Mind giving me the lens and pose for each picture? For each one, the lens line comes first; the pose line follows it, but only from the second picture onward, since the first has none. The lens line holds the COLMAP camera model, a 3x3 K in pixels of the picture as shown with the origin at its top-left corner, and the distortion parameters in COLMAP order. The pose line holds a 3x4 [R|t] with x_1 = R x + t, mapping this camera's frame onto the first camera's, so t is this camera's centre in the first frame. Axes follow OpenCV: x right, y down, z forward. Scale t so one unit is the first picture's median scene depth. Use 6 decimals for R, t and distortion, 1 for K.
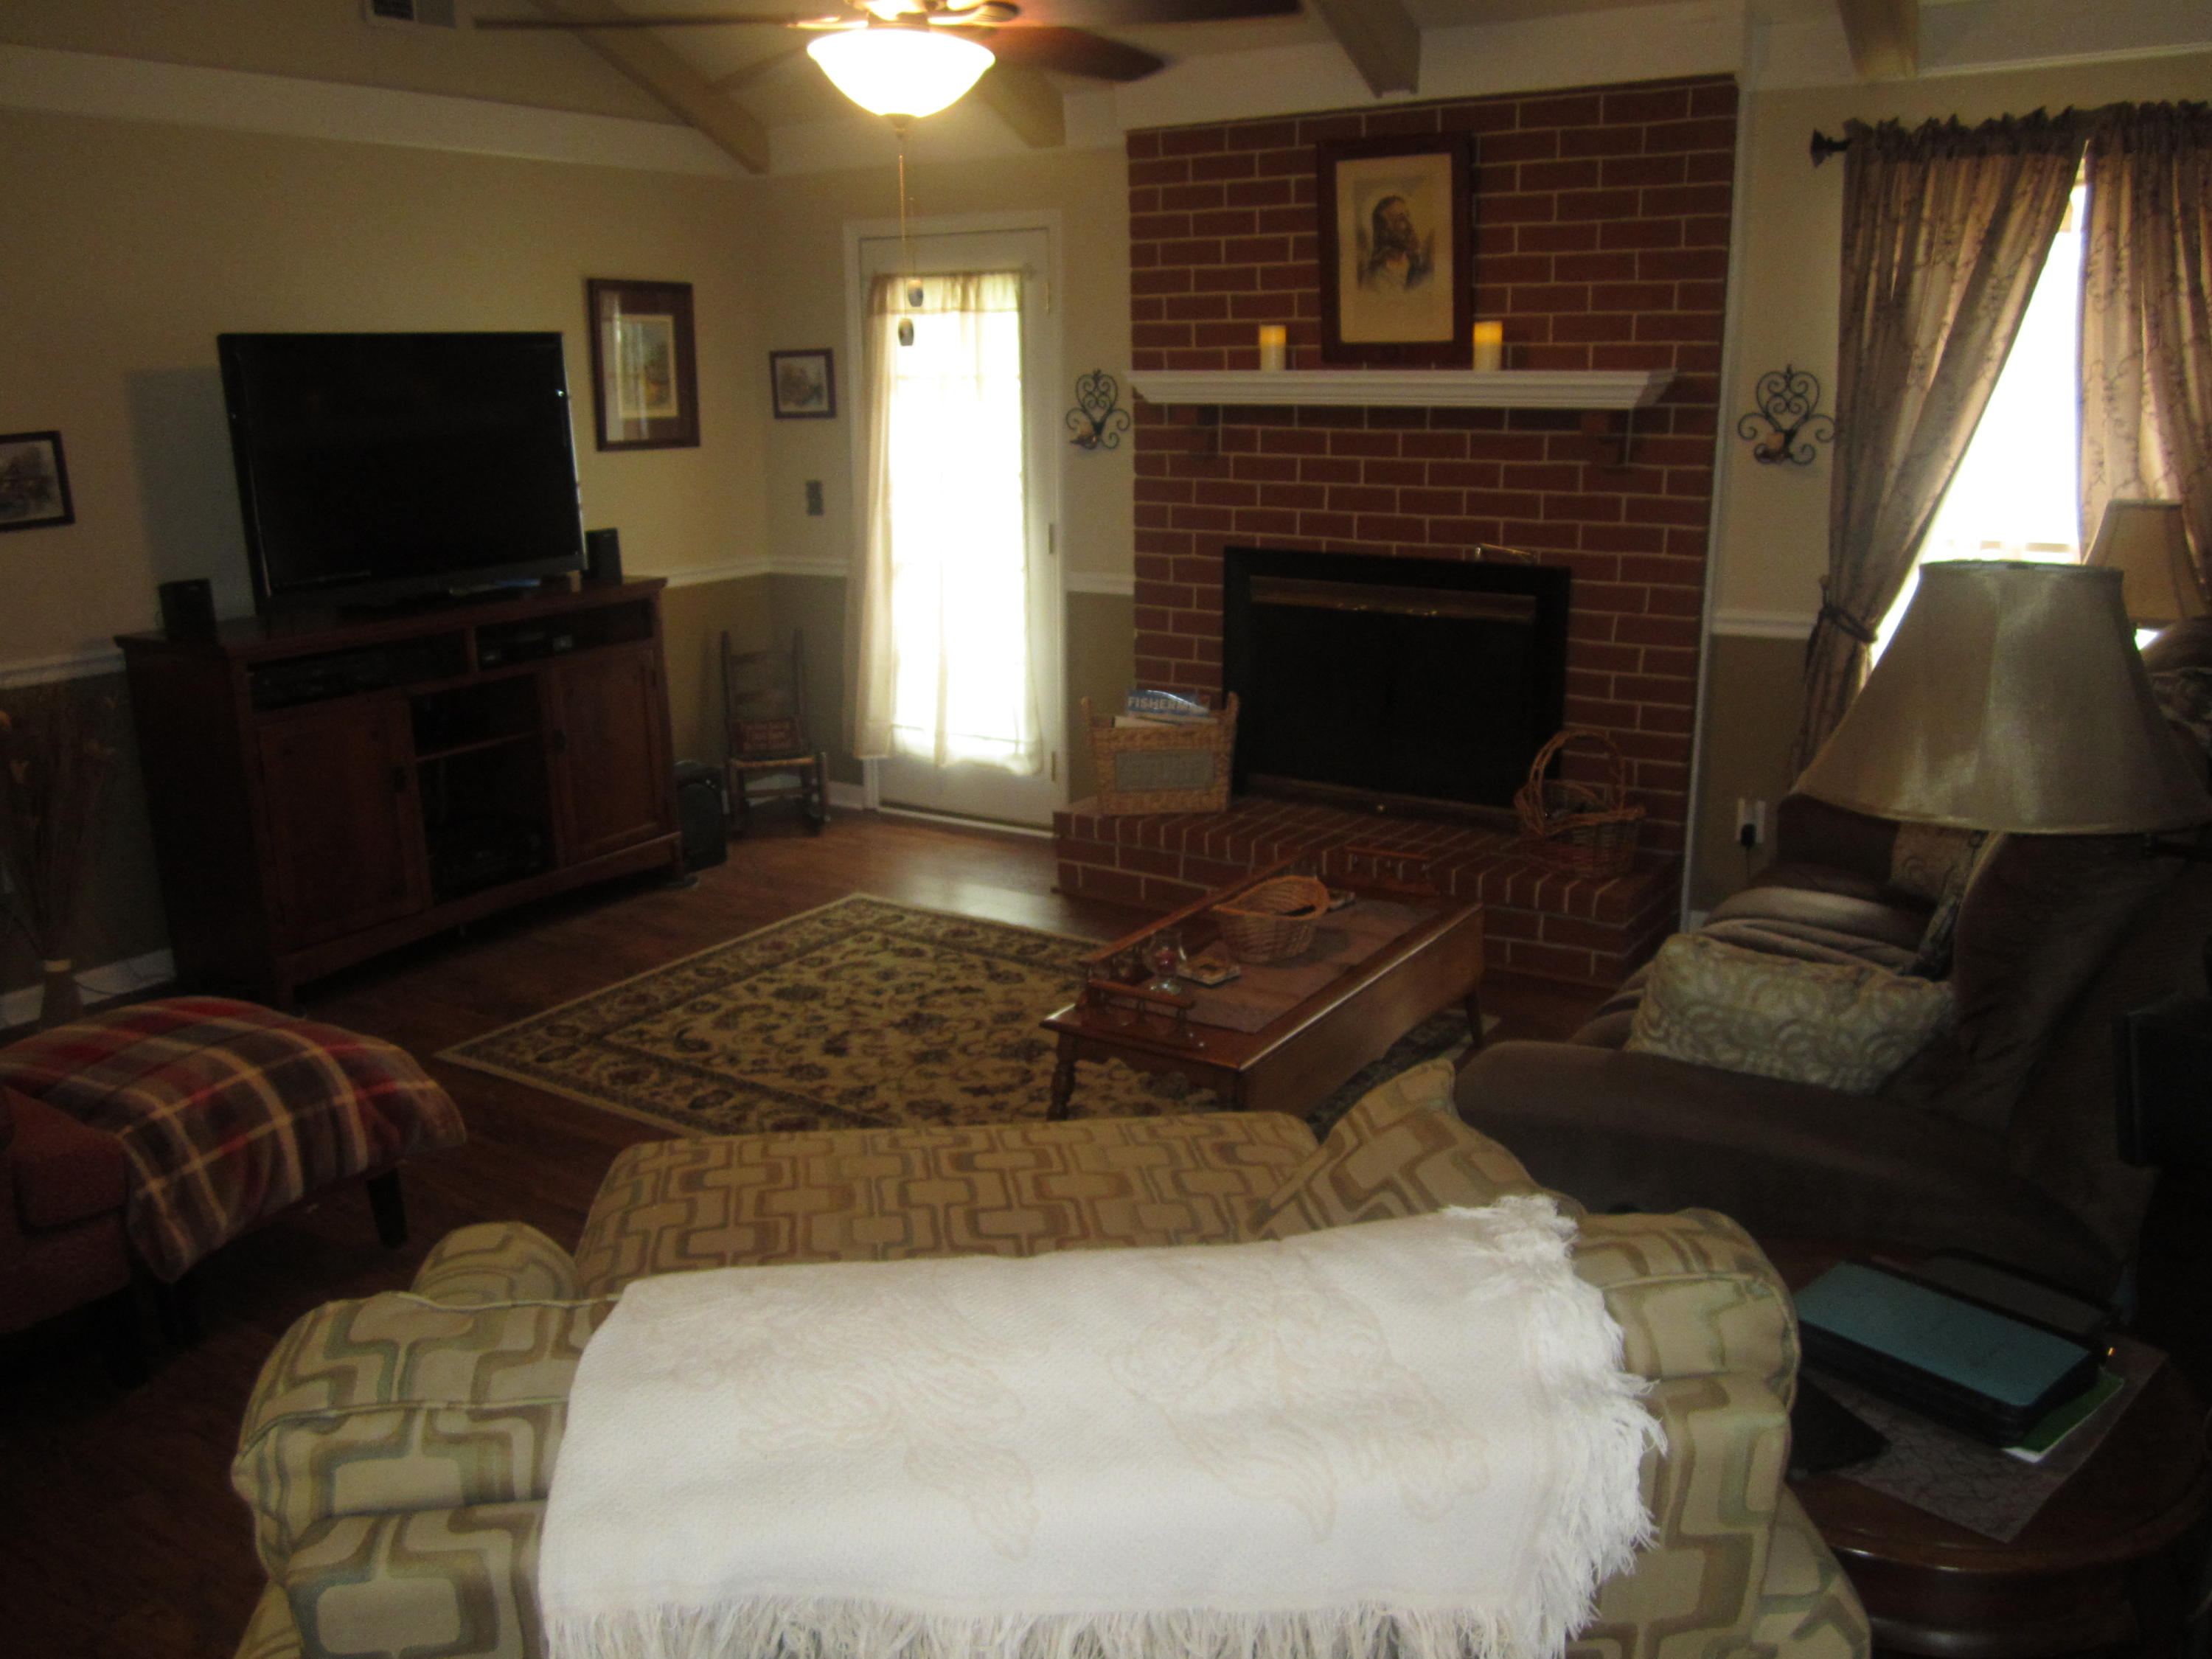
lens RADIAL K [[1819.8, 0, 1106.0], [0, 1819.8, 829.5], [0, 0, 1]] dist [-0.058476, 0.026596]
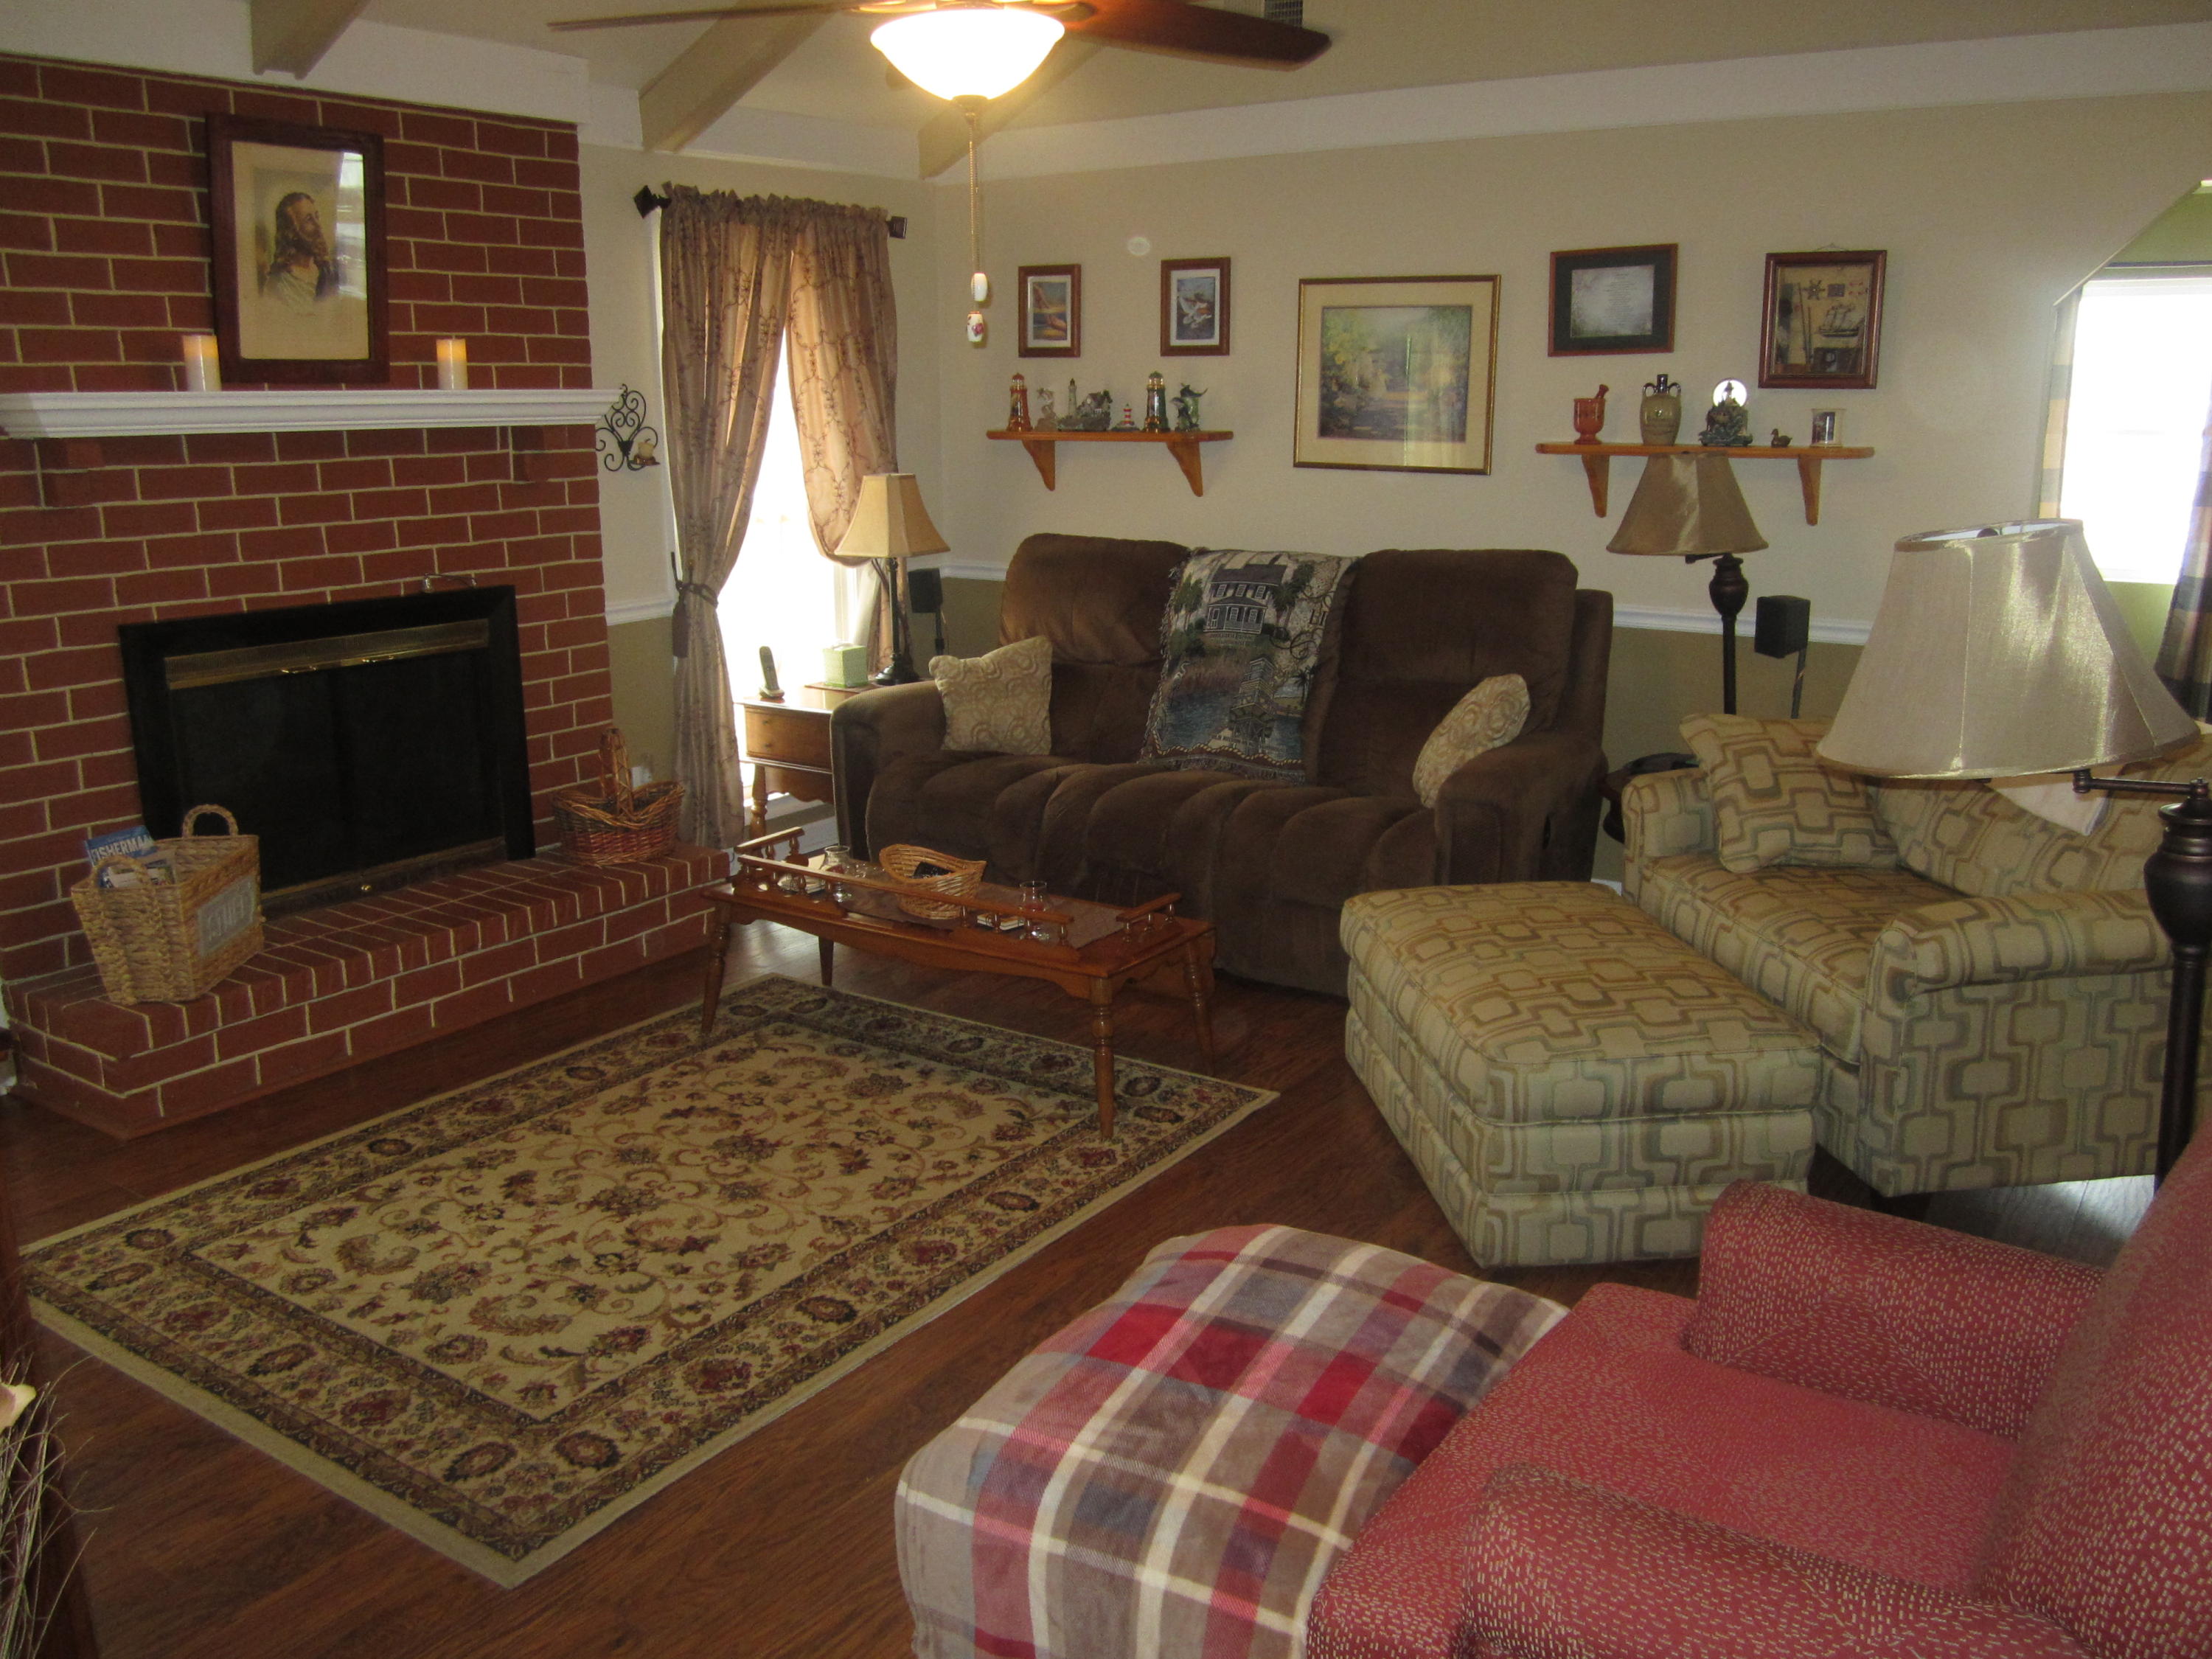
lens RADIAL K [[1823.2, 0, 1106.0], [0, 1823.2, 829.5], [0, 0, 1]] dist [-0.026340, 0.010164]
pose [[0.012646, -0.227188, 0.973769, -0.788132], [0.253098, 0.942861, 0.216691, -0.156208], [-0.967358, 0.243719, 0.069424, 0.659619]]
